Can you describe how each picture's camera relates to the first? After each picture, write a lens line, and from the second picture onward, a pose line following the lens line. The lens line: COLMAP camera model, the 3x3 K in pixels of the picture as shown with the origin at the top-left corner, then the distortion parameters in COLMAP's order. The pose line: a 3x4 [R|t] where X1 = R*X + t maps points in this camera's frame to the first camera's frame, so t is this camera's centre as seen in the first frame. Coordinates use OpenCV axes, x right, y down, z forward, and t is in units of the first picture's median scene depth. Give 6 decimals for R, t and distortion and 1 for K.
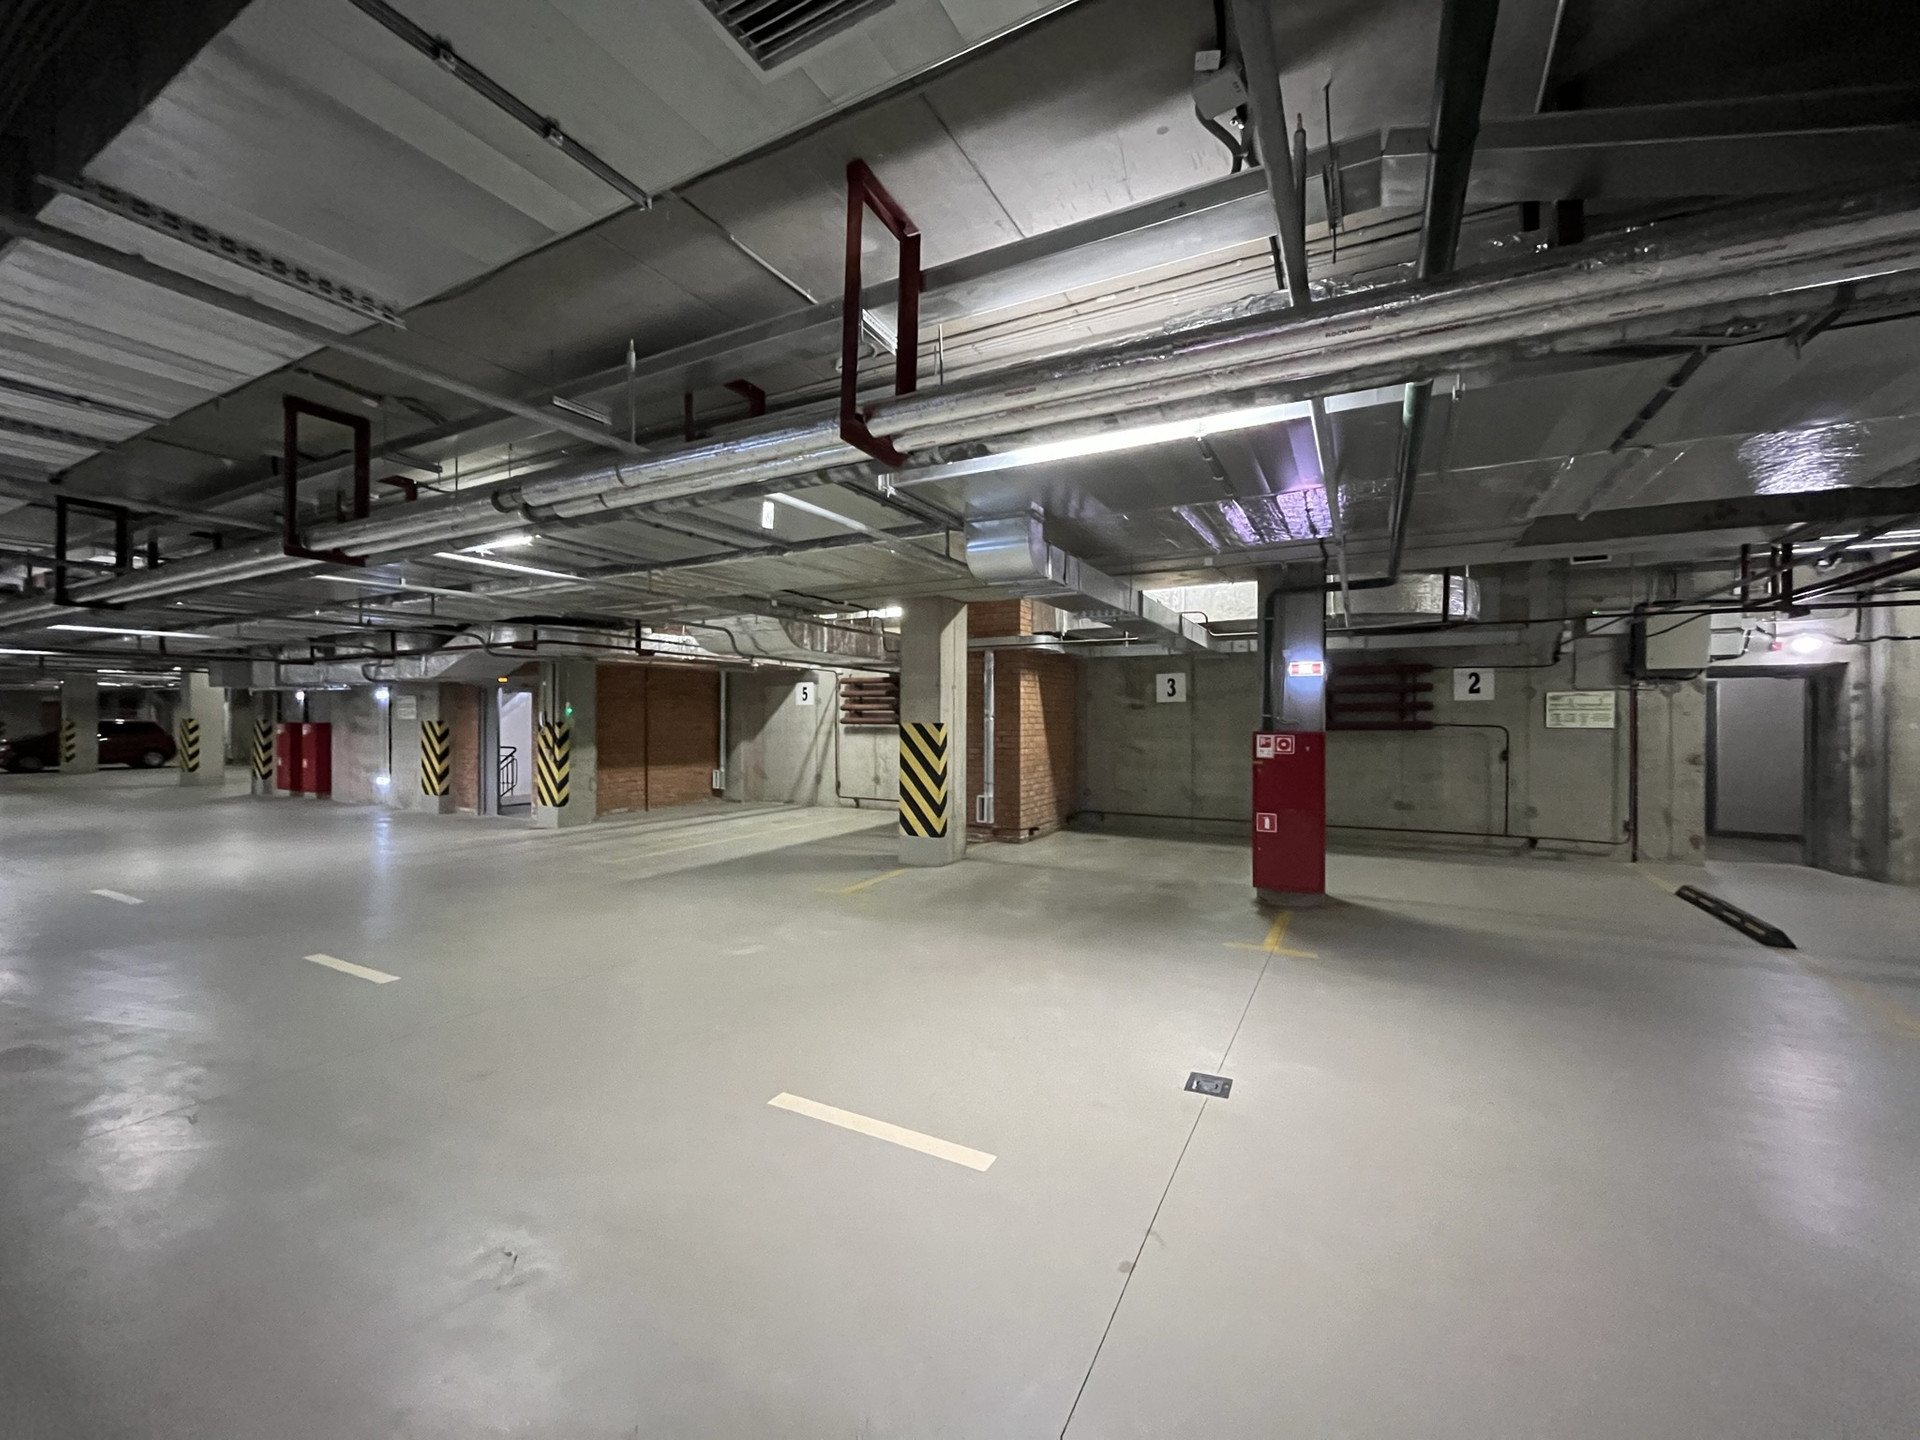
lens RADIAL K [[767.1, 0, 960.0], [0, 767.1, 720.0], [0, 0, 1]] dist [0.002779, 0.000229]
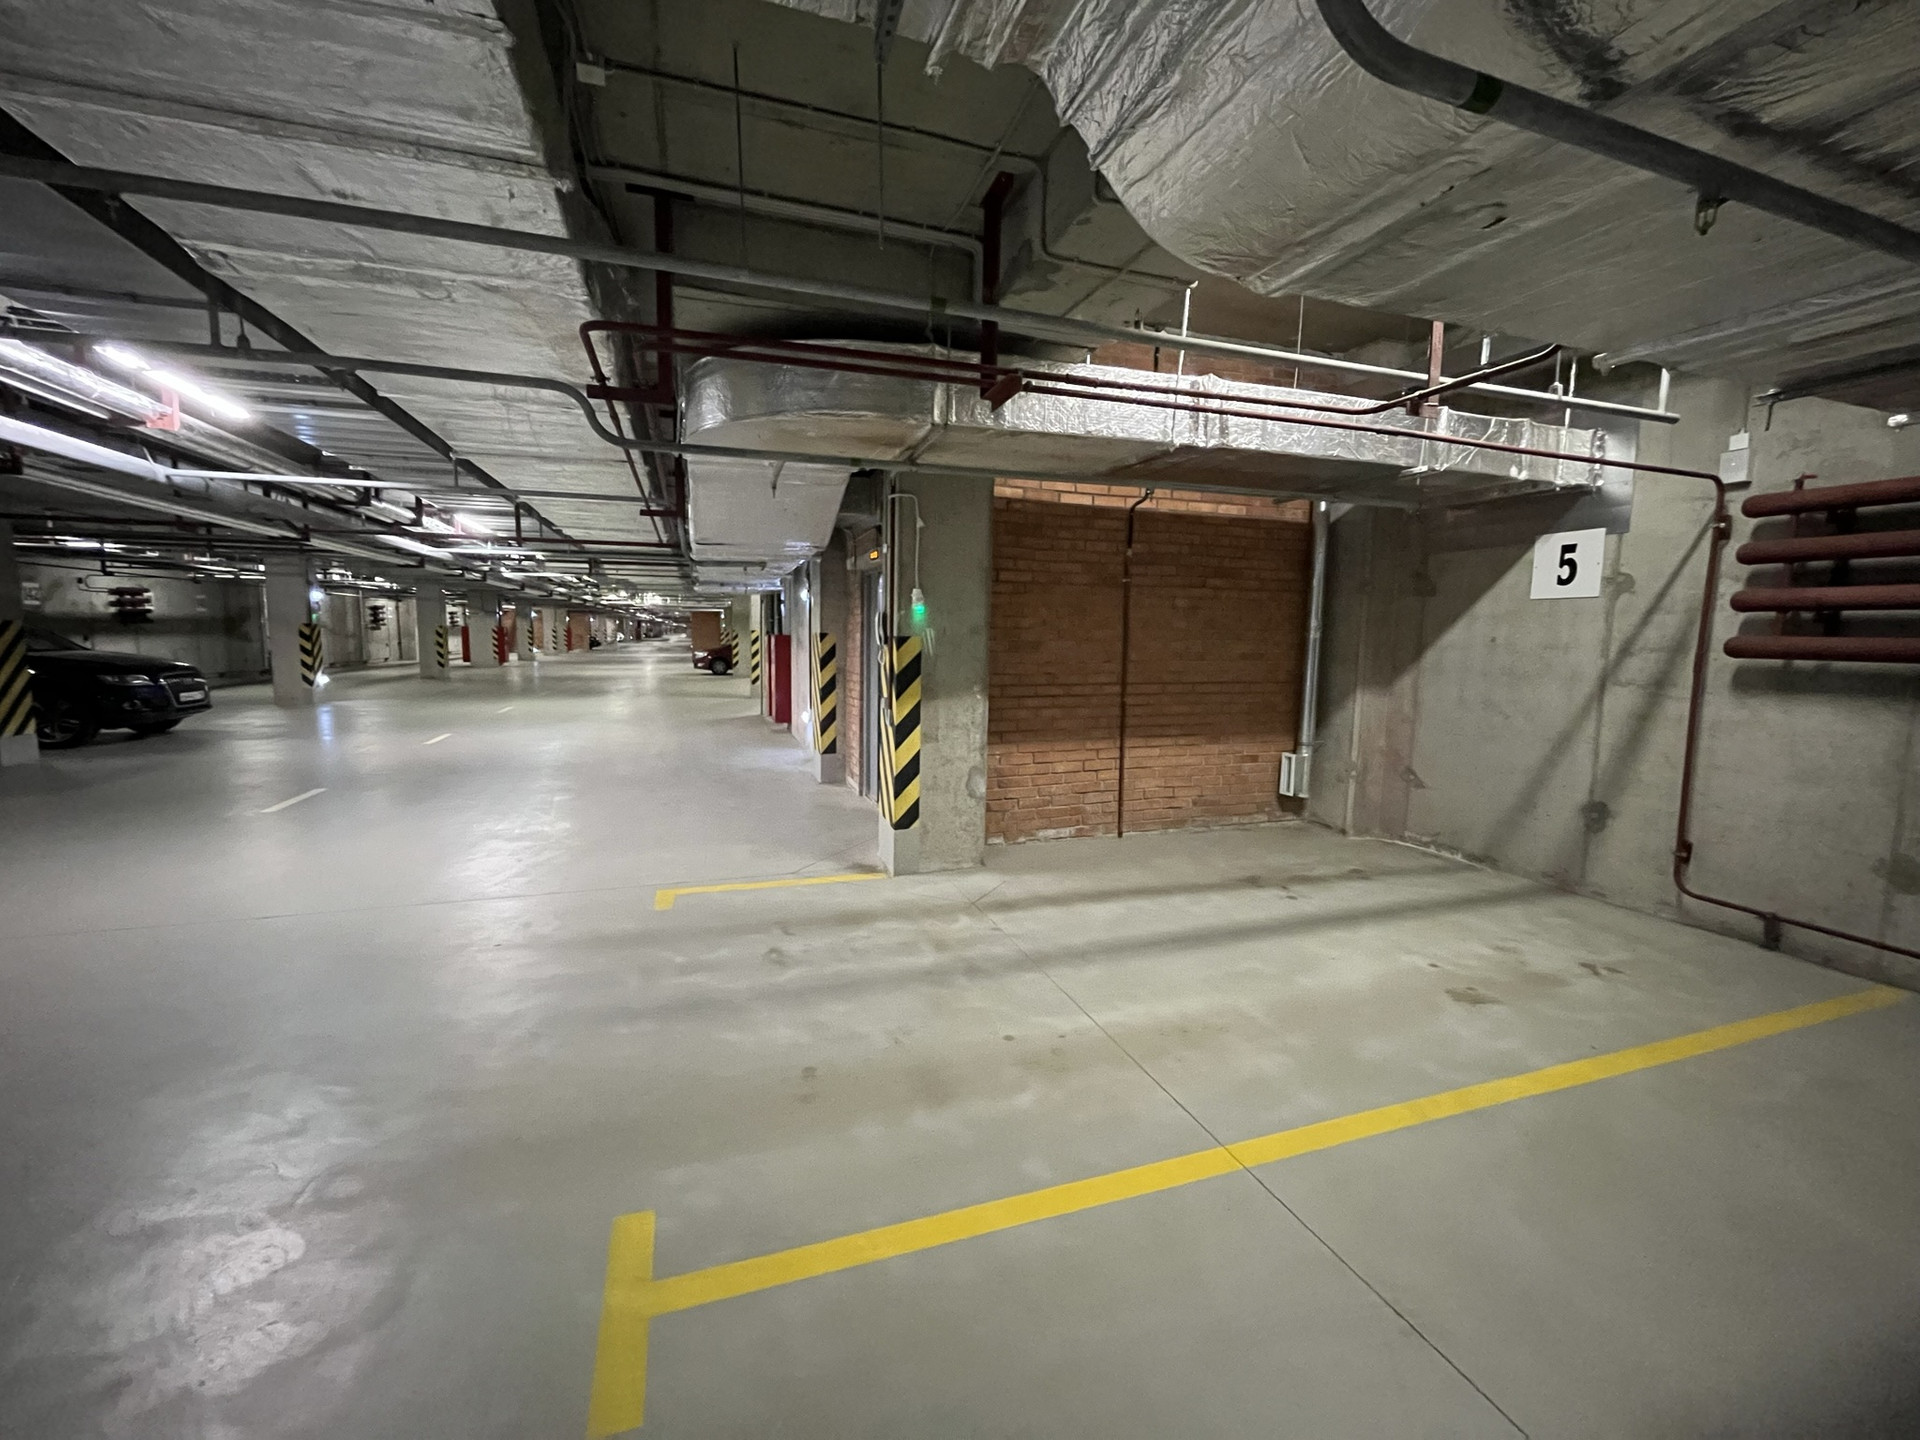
lens RADIAL K [[767.1, 0, 960.0], [0, 767.1, 720.0], [0, 0, 1]] dist [0.002779, 0.000229]
pose [[0.722074, 0.087907, -0.686208, -0.161084], [-0.016656, 0.993816, 0.109786, 0.001771], [0.691615, -0.067844, 0.719073, 0.577811]]
